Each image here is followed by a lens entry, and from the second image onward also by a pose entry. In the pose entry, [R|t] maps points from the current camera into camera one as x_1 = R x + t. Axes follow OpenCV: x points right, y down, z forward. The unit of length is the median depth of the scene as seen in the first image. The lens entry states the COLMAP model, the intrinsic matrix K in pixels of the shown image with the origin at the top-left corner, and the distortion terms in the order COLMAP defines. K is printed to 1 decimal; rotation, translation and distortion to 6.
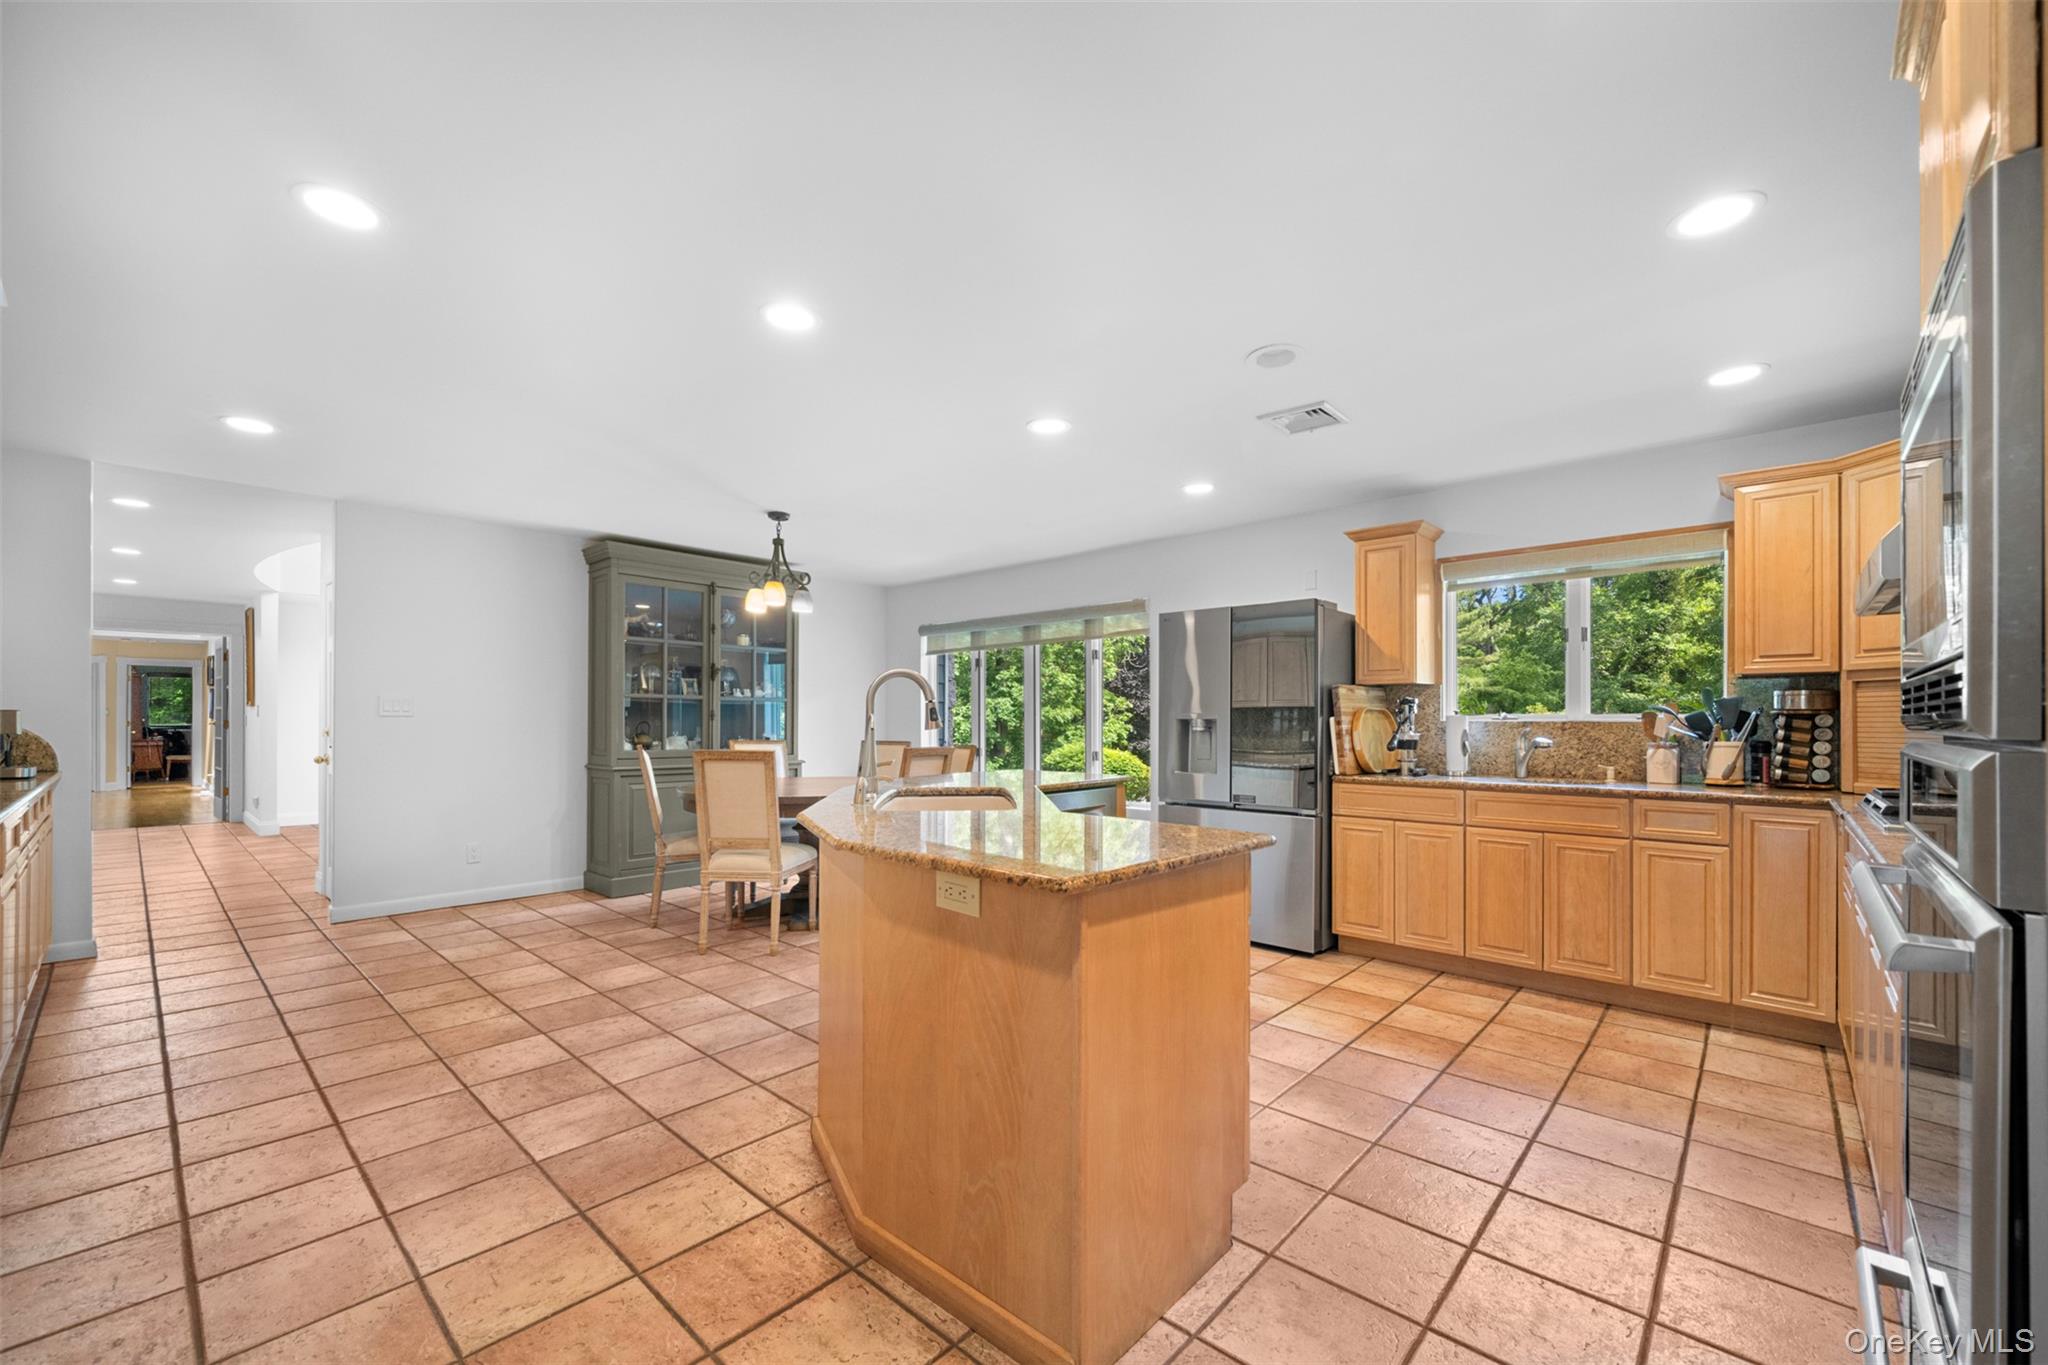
lens RADIAL K [[820.9, 0, 1019.9], [0, 820.9, 701.7], [0, 0, 1]] dist [-0.006571, 0.000650]
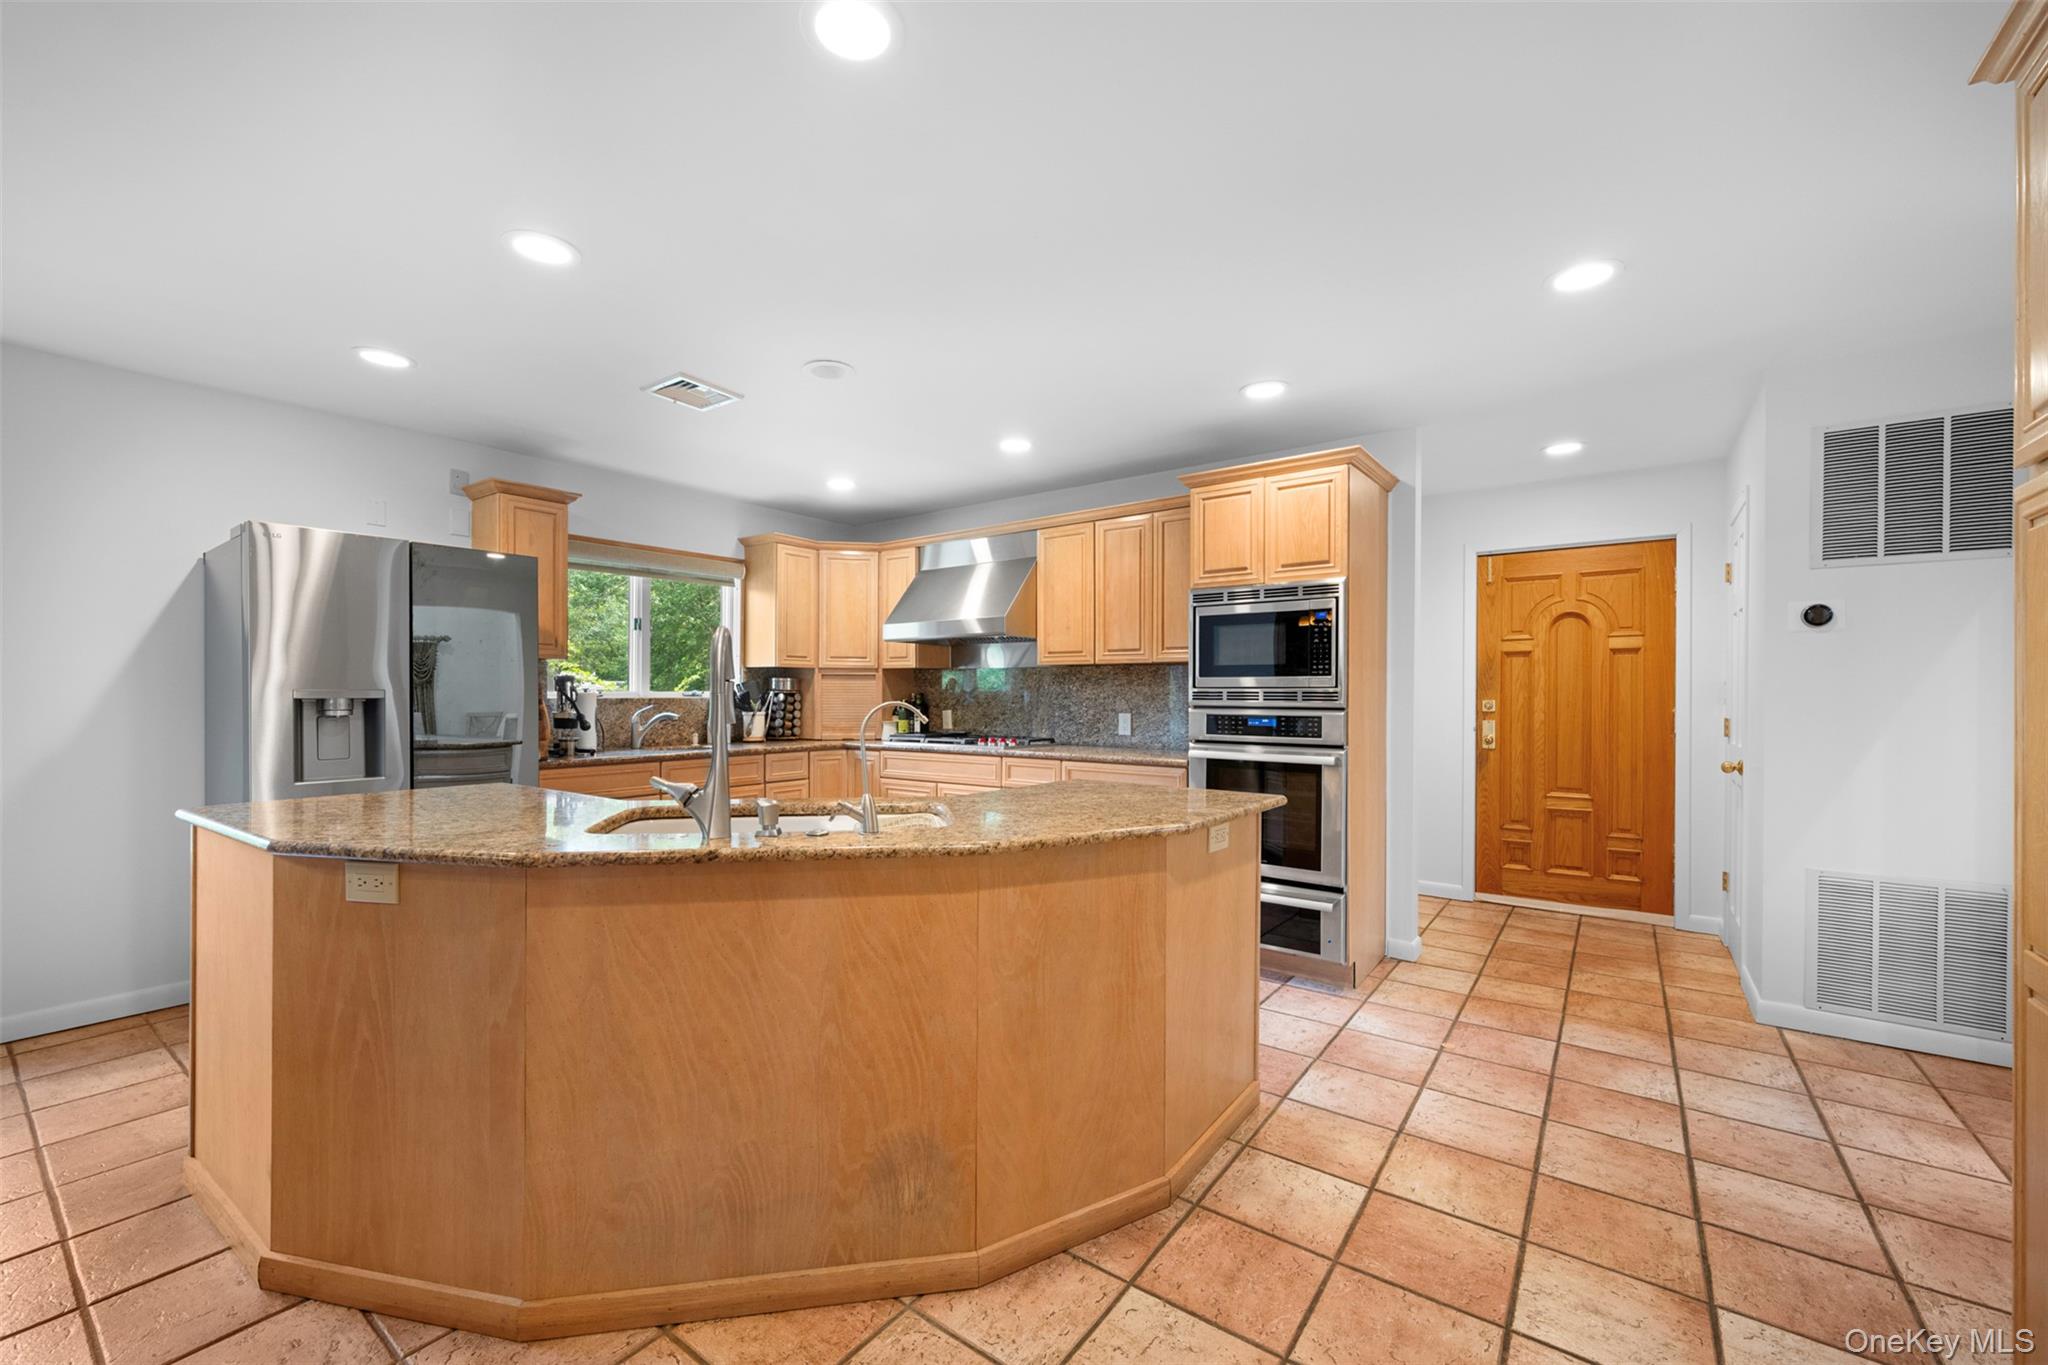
lens RADIAL K [[820.9, 0, 1010.7], [0, 820.9, 695.6], [0, 0, 1]] dist [-0.006571, 0.000650]
pose [[-0.102661, -0.006545, 0.994695, -0.815472], [-0.025420, 0.999669, 0.003954, 0.002671], [-0.994392, -0.024880, -0.102794, 0.881094]]
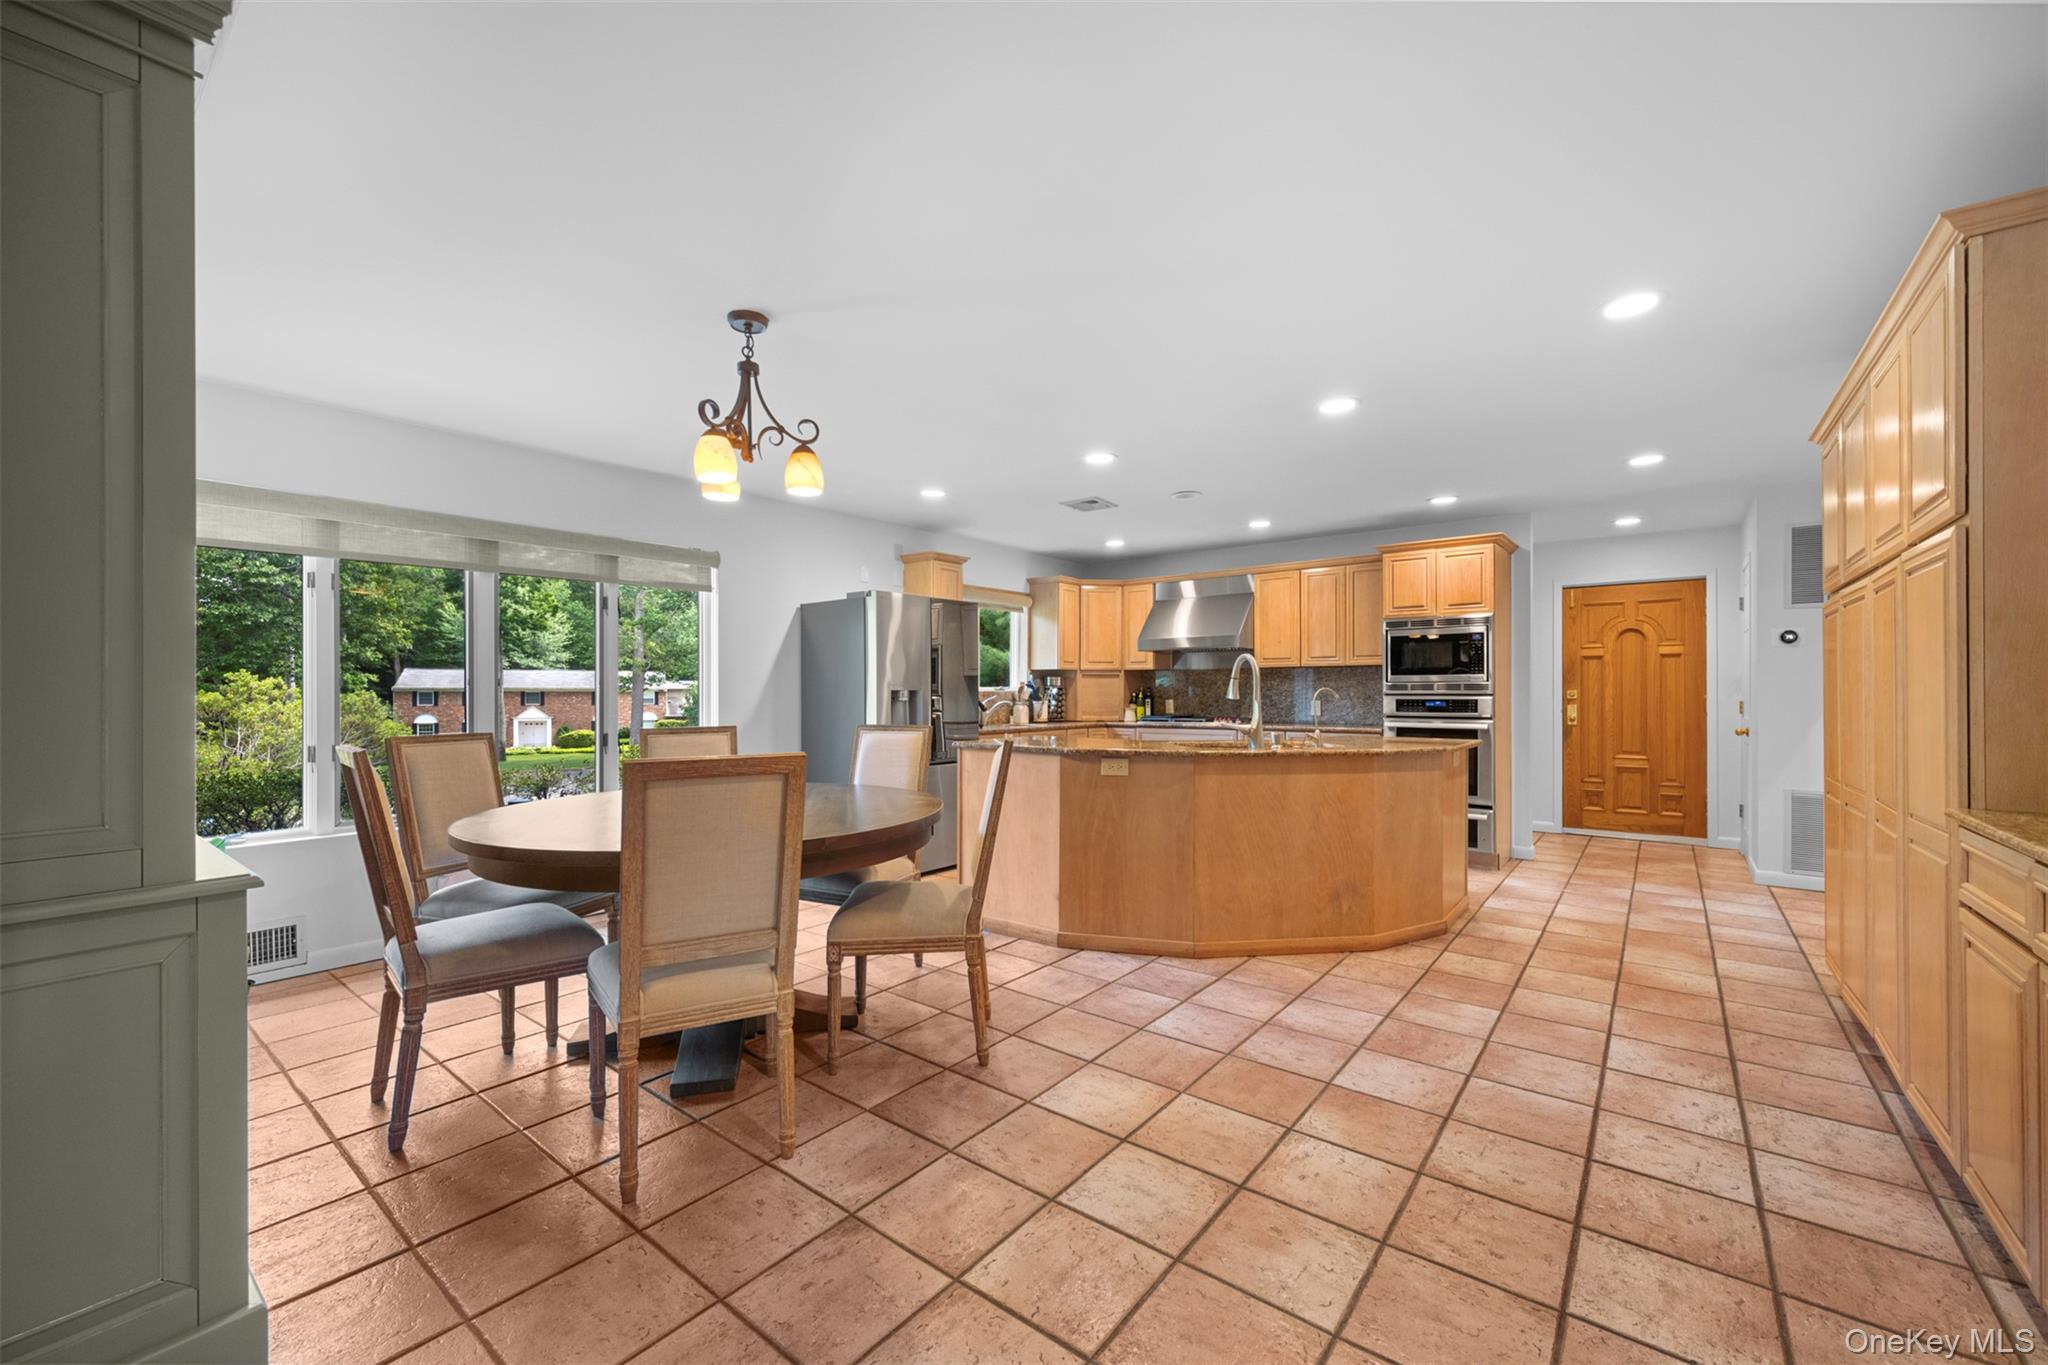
lens RADIAL K [[820.9, 0, 1012.8], [0, 820.9, 676.5], [0, 0, 1]] dist [-0.006571, 0.000650]
pose [[-0.066403, 0.013685, 0.997699, -1.533875], [-0.020828, 0.999669, -0.015098, 0.024236], [-0.997575, -0.021783, -0.066096, 1.533570]]
